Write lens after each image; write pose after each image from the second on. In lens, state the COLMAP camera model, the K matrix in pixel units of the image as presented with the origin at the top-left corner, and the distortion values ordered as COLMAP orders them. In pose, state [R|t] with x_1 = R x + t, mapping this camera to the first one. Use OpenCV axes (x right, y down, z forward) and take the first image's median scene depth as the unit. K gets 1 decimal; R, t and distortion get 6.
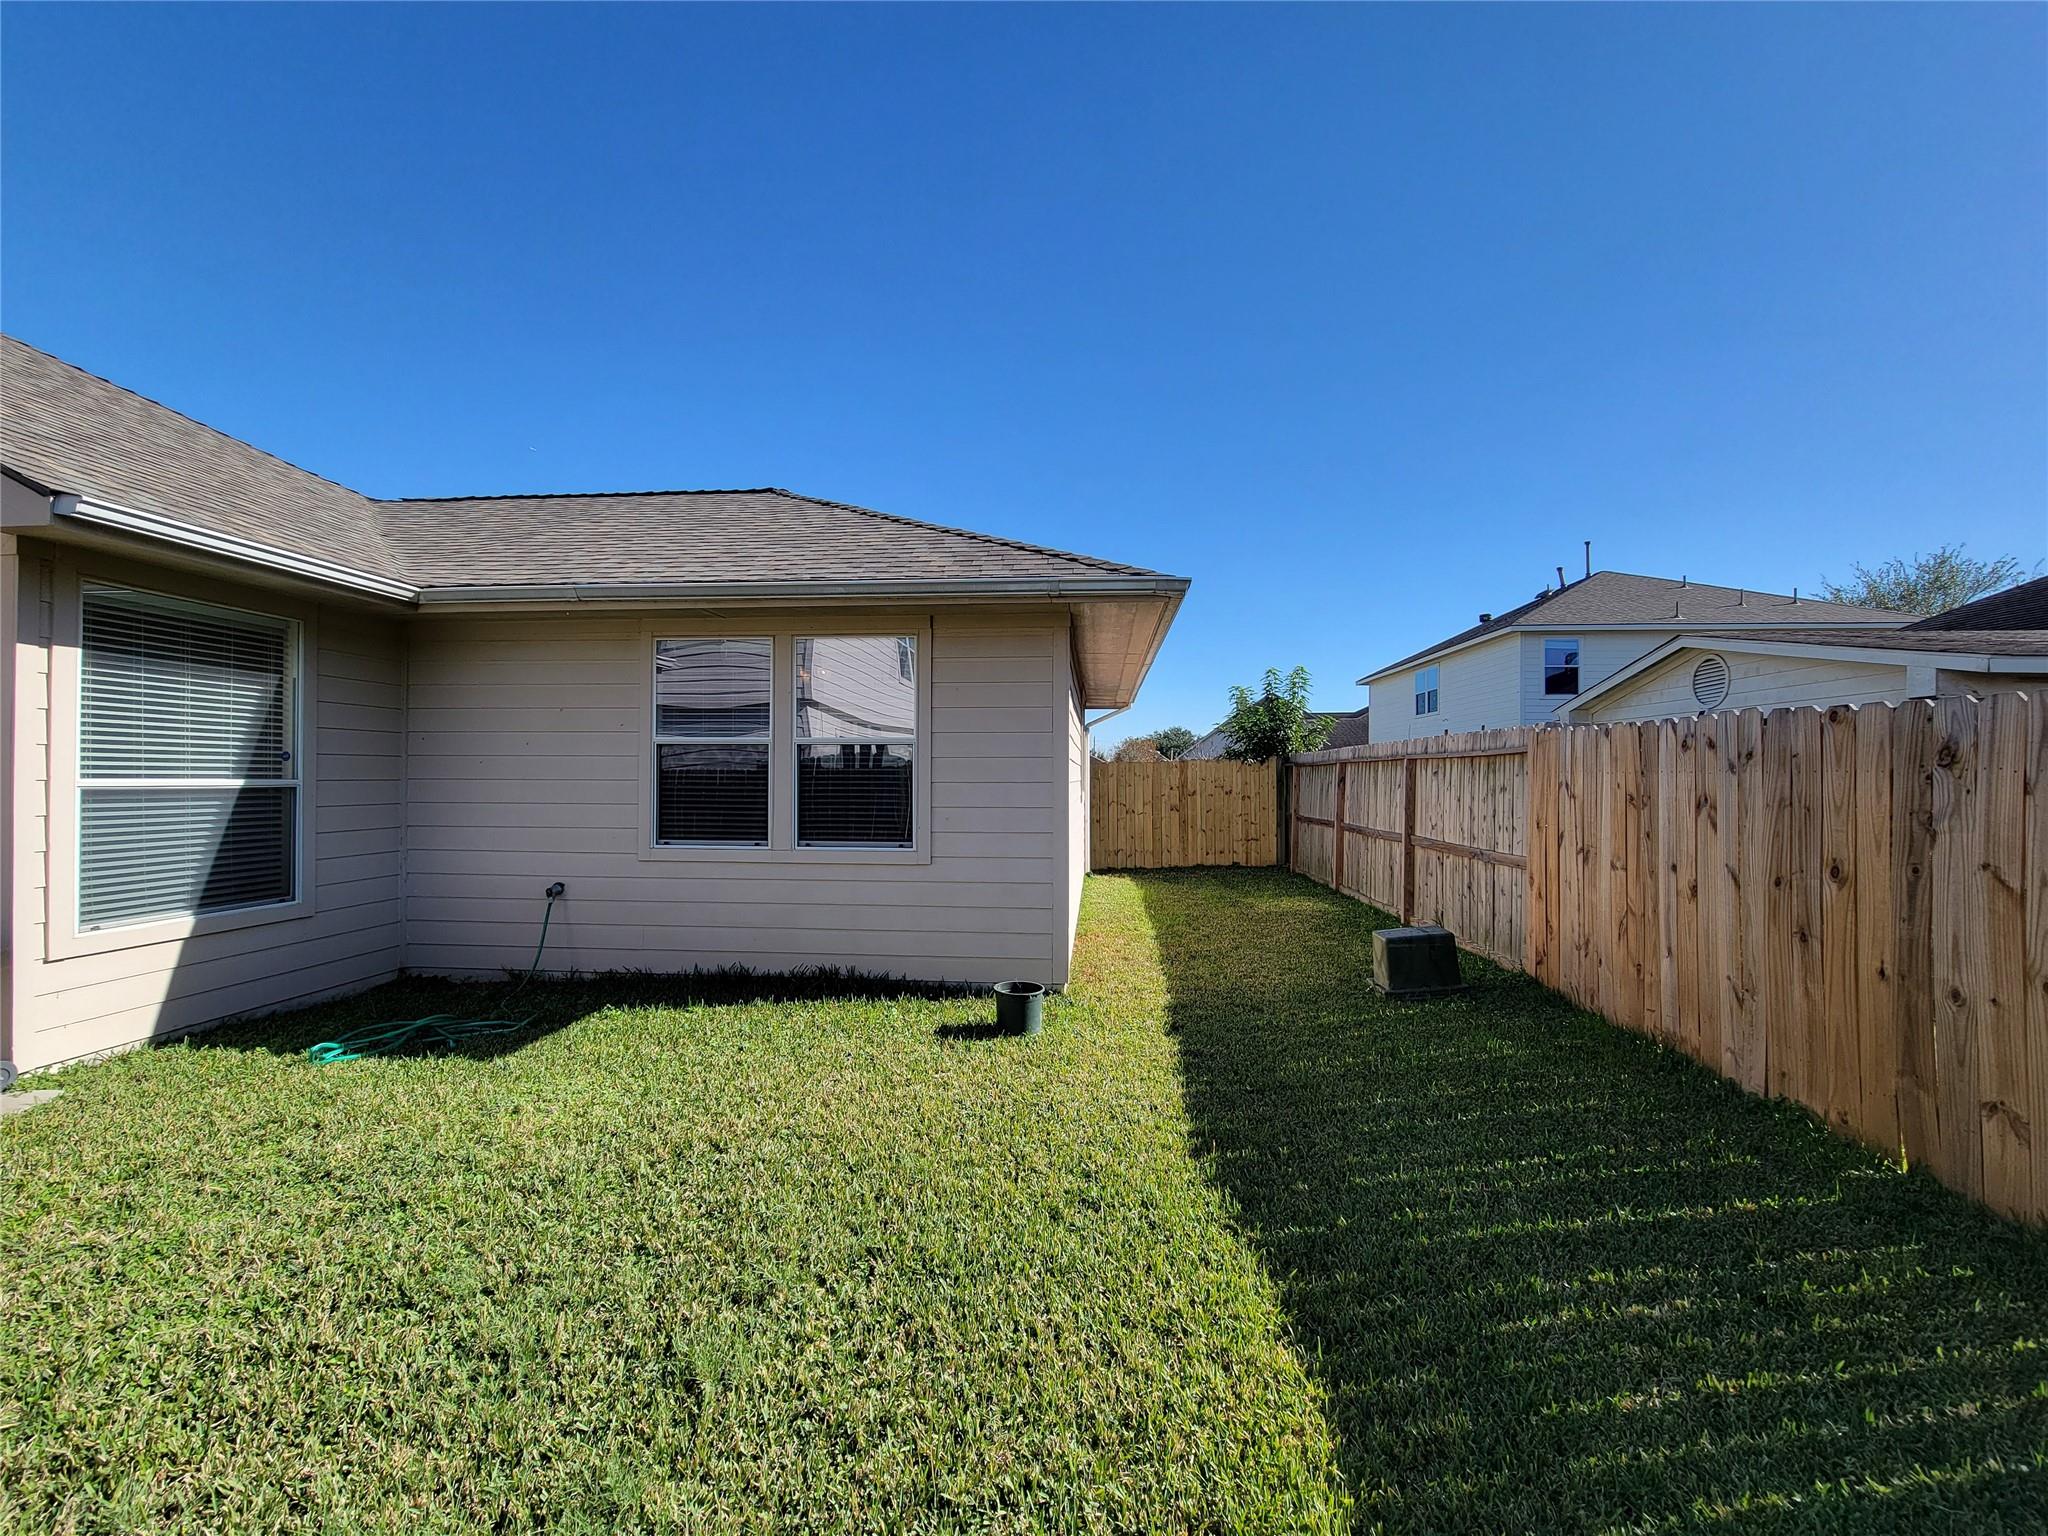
lens RADIAL K [[848.7, 0, 1030.9], [0, 848.7, 770.6], [0, 0, 1]] dist [0.003946, -0.003965]
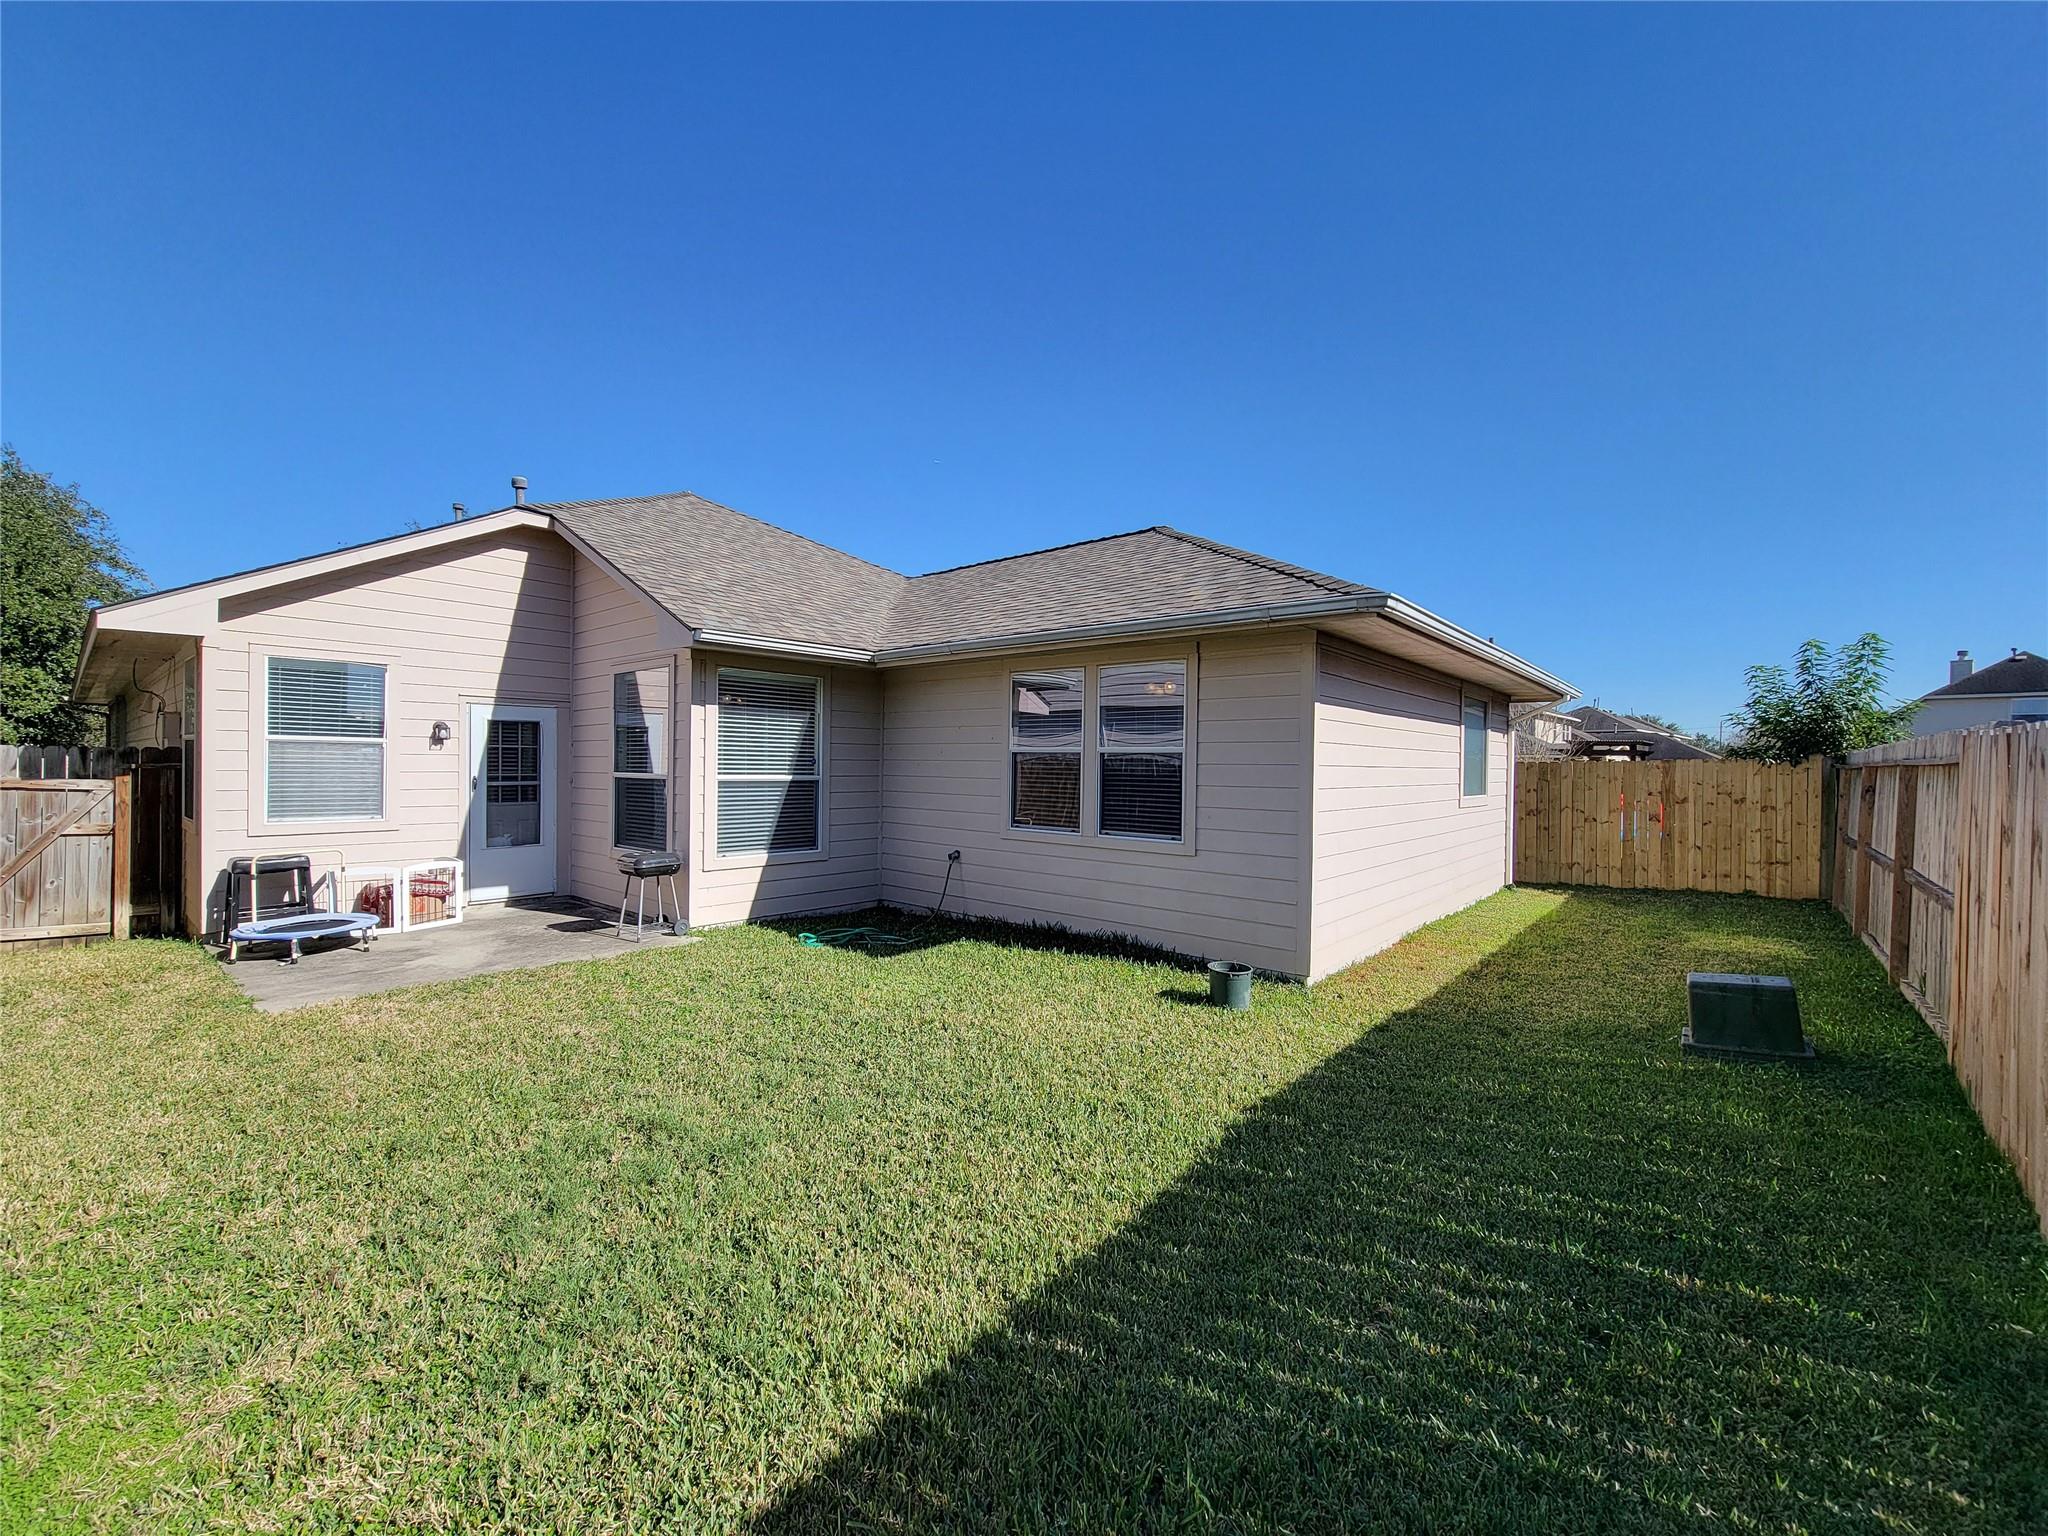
lens RADIAL K [[848.7, 0, 1010.6], [0, 848.7, 771.9], [0, 0, 1]] dist [0.003946, -0.003965]
pose [[0.803657, 0.013401, -0.594942, 0.413420], [-0.005913, 0.999877, 0.014534, -0.023184], [0.595063, -0.008162, 0.803637, -0.095199]]
